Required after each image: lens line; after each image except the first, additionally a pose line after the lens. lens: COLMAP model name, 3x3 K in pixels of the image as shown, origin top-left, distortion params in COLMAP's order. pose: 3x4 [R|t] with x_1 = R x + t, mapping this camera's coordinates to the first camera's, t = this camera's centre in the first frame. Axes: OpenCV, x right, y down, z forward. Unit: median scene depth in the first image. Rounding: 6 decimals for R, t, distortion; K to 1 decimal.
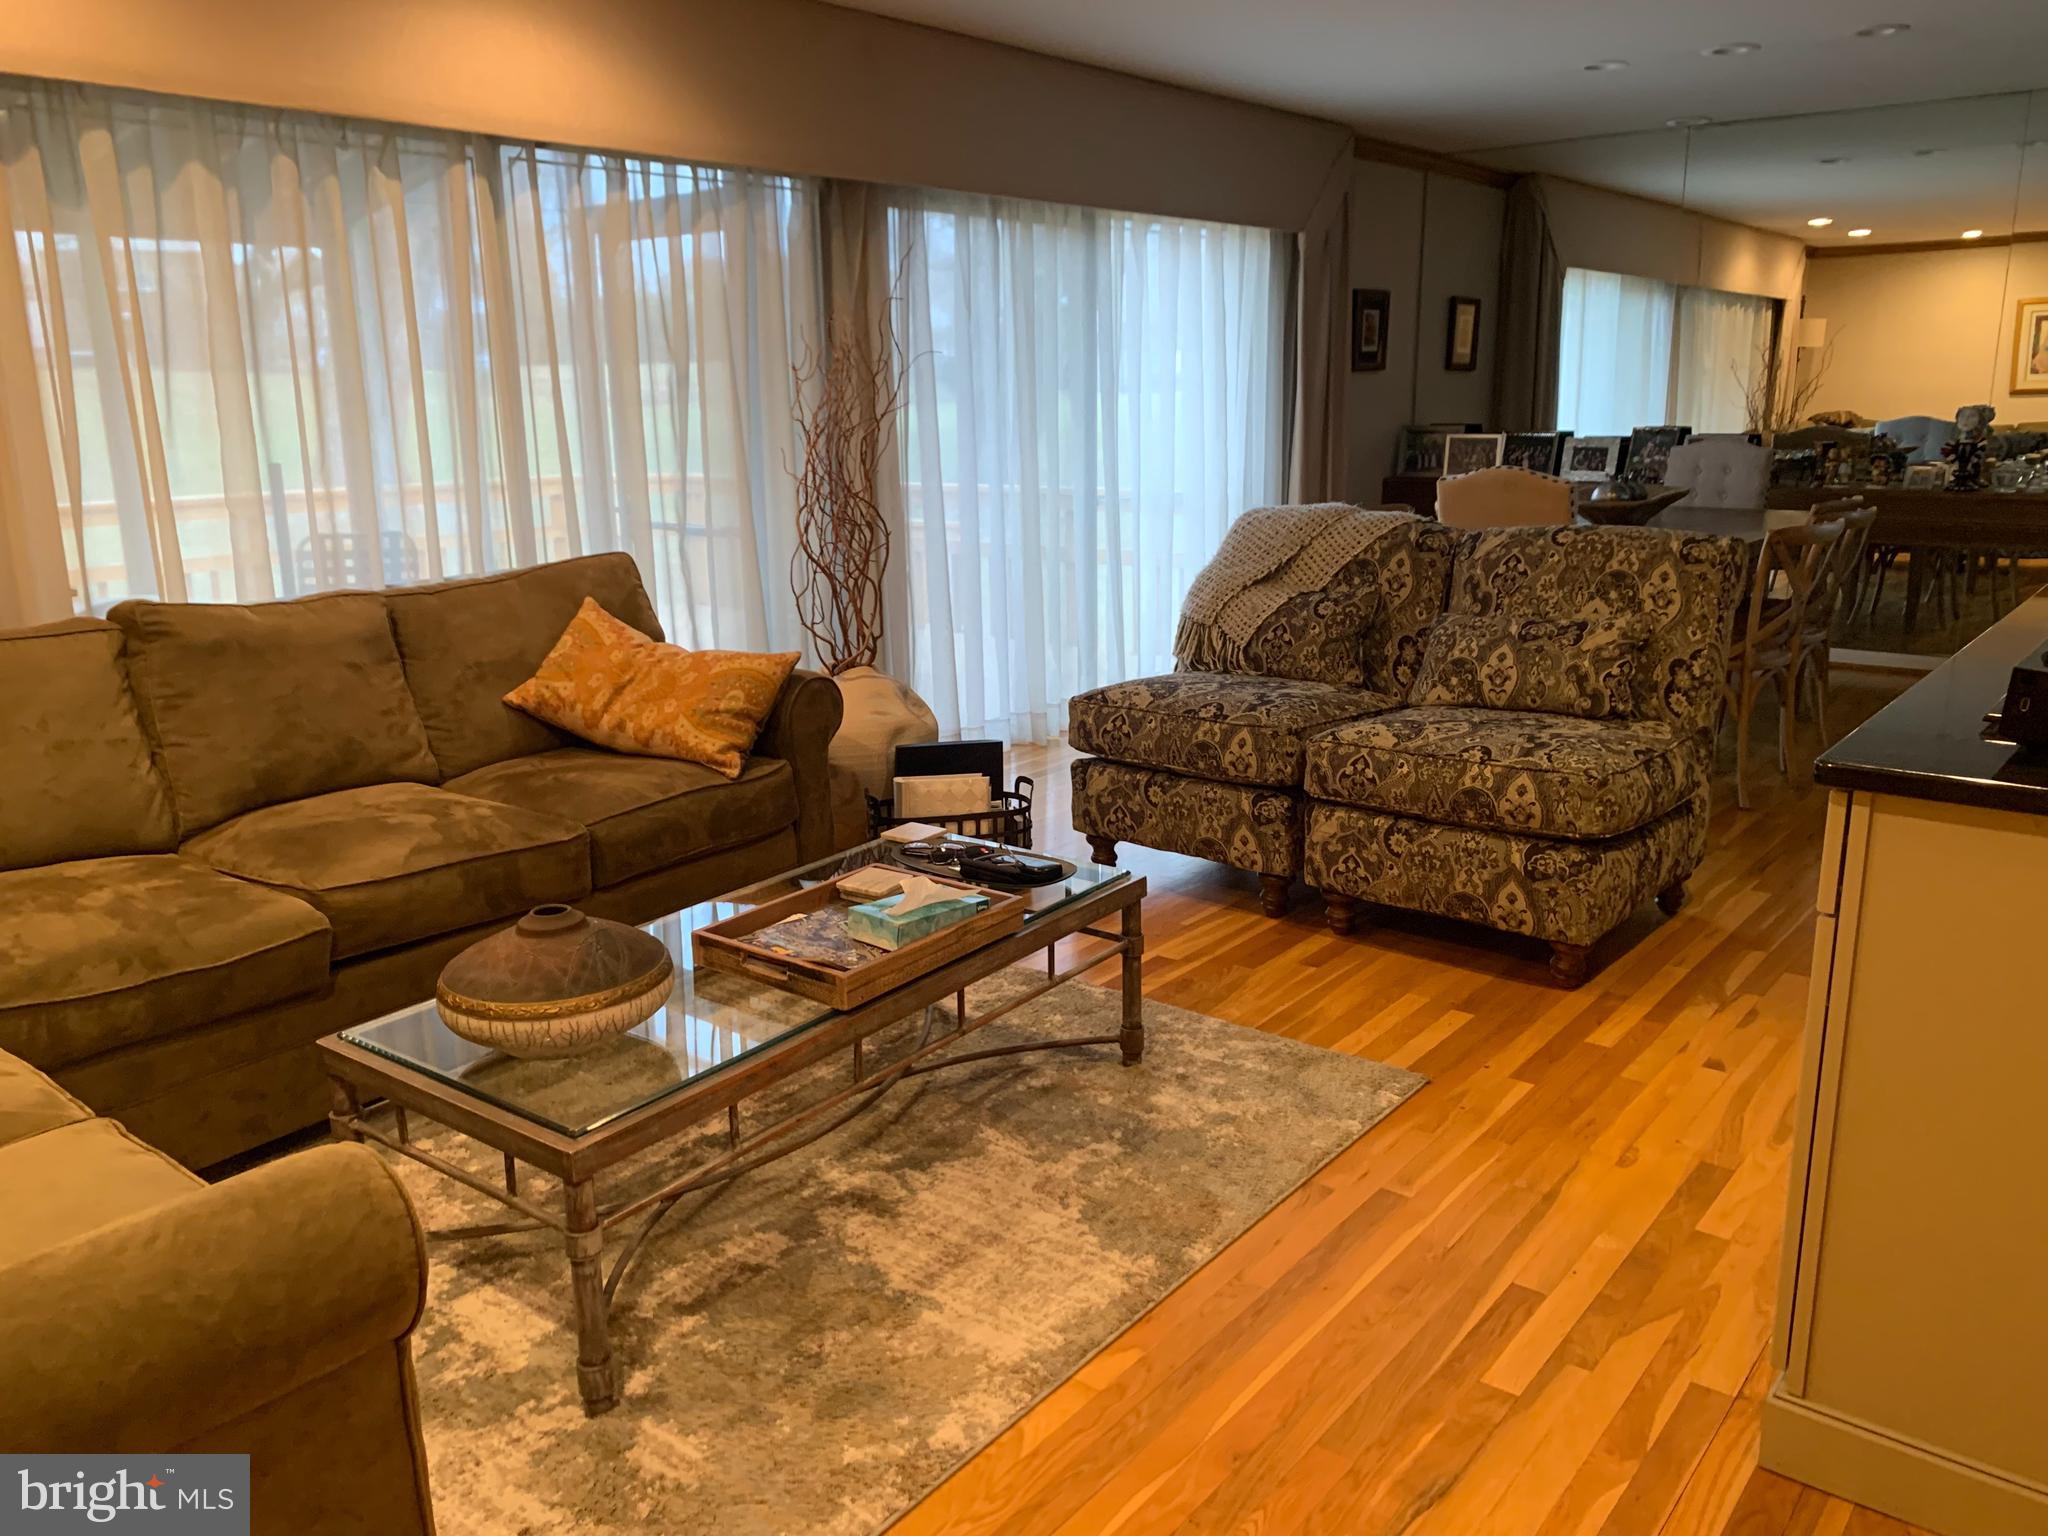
lens RADIAL K [[1563.5, 0, 1019.8], [0, 1563.5, 779.2], [0, 0, 1]] dist [0.034043, -0.040429]
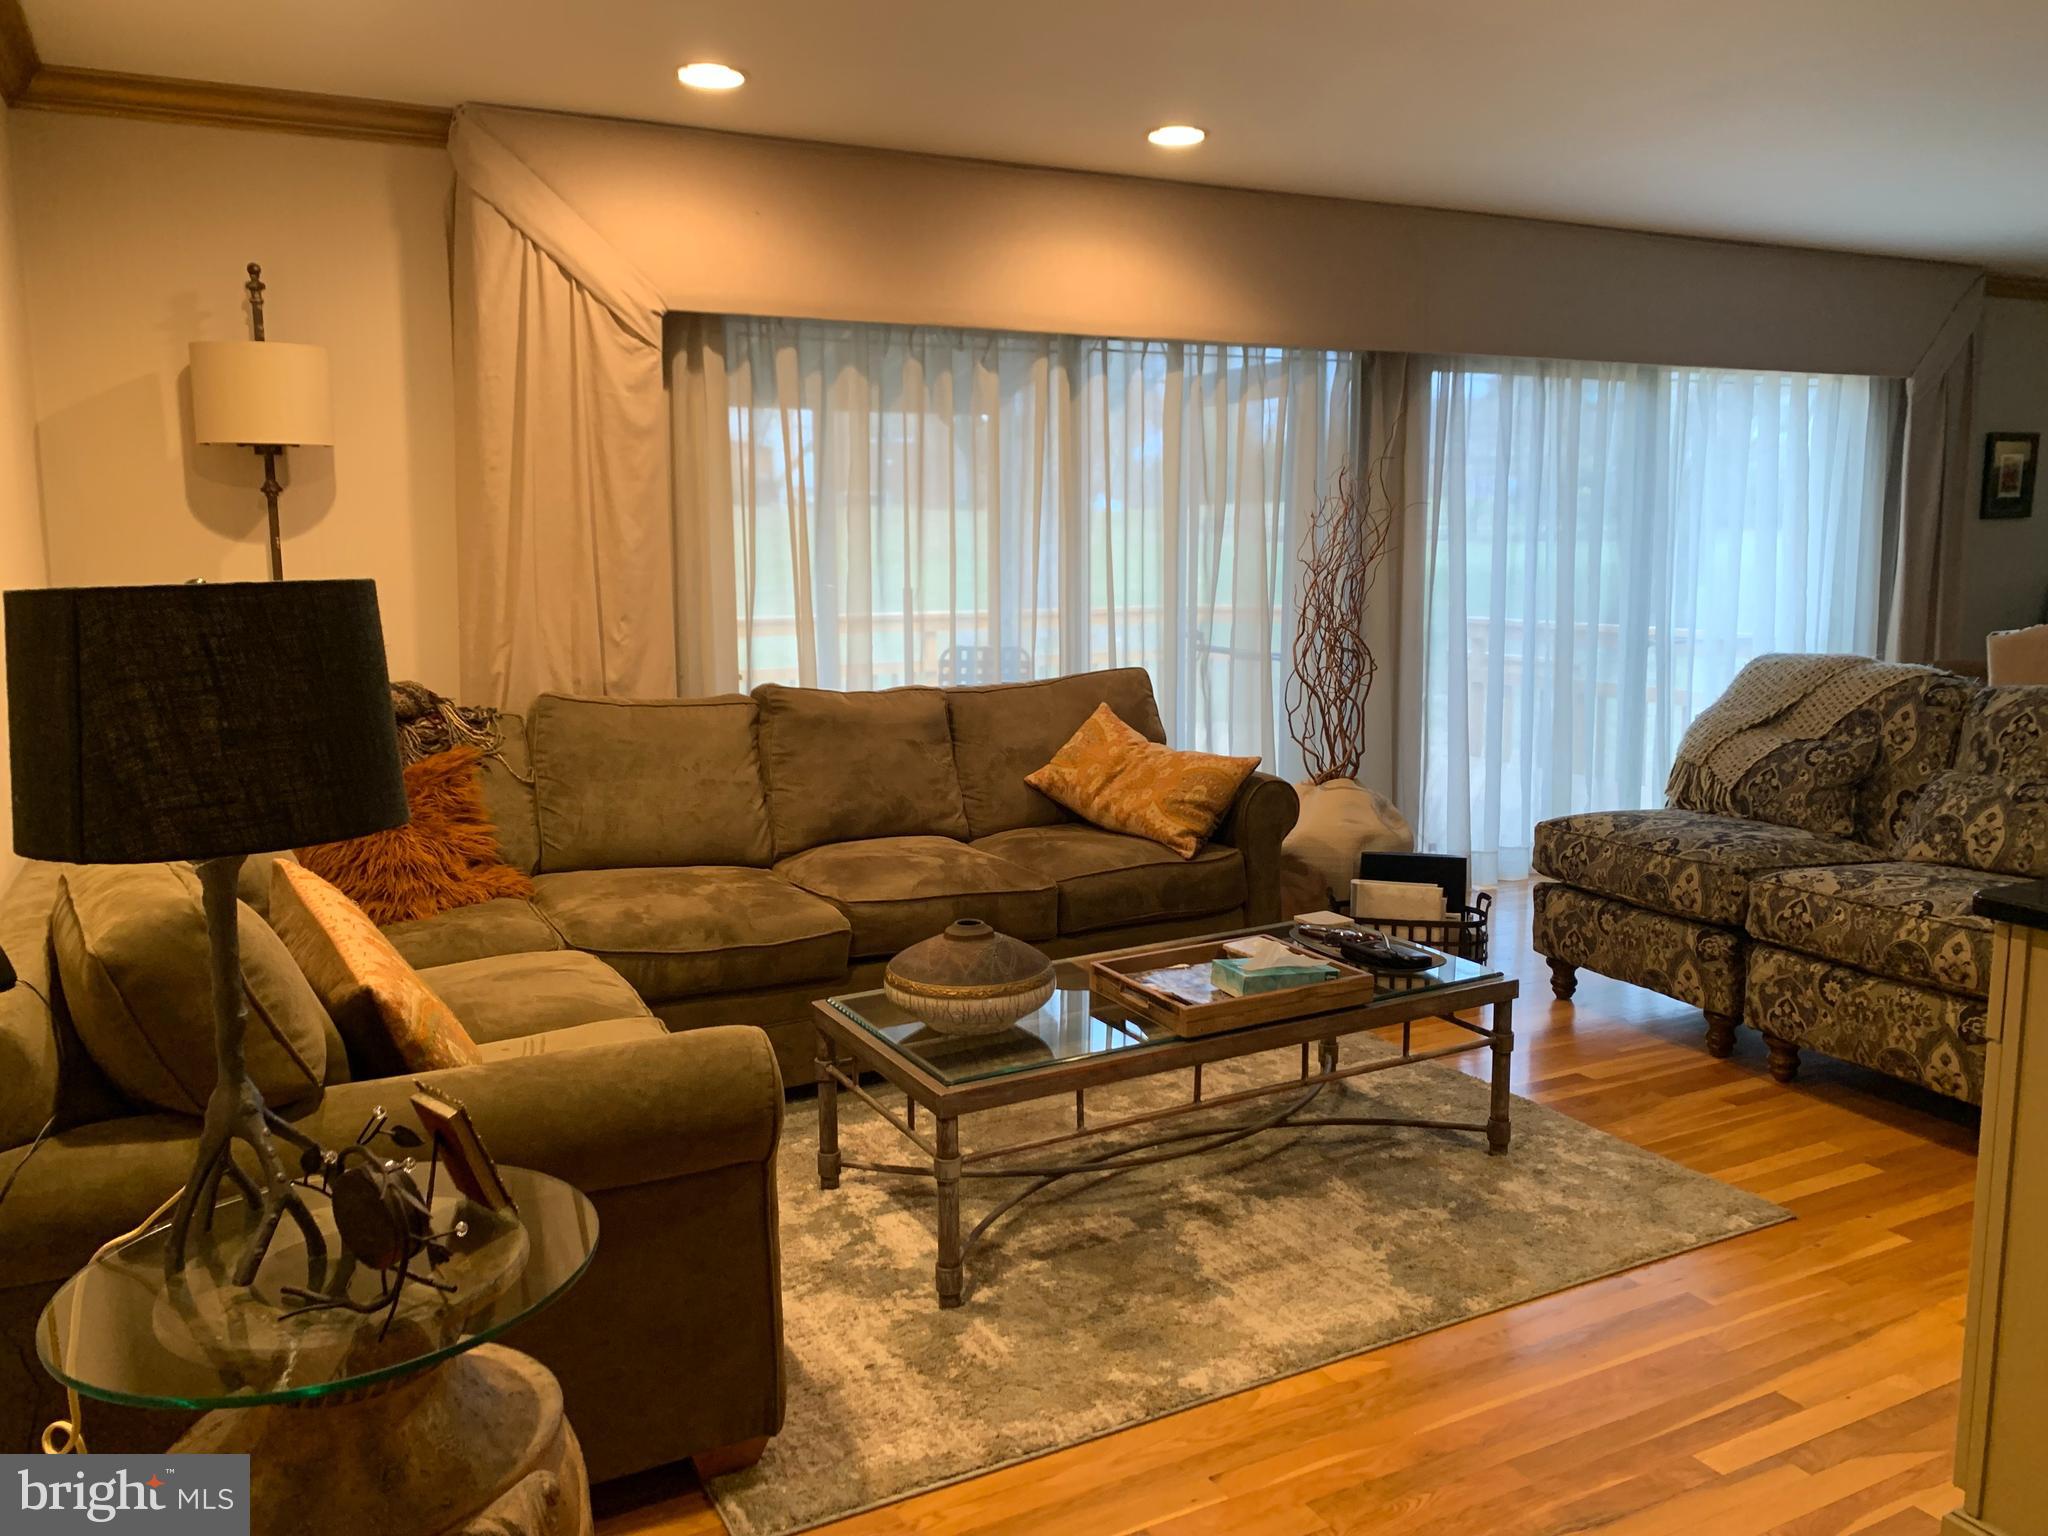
lens RADIAL K [[1563.5, 0, 1019.0], [0, 1563.5, 750.0], [0, 0, 1]] dist [0.034043, -0.040429]
pose [[0.913682, 0.068323, -0.400646, 0.164788], [-0.108484, 0.991002, -0.078403, 0.024154], [0.391684, 0.115099, 0.912872, -0.130992]]
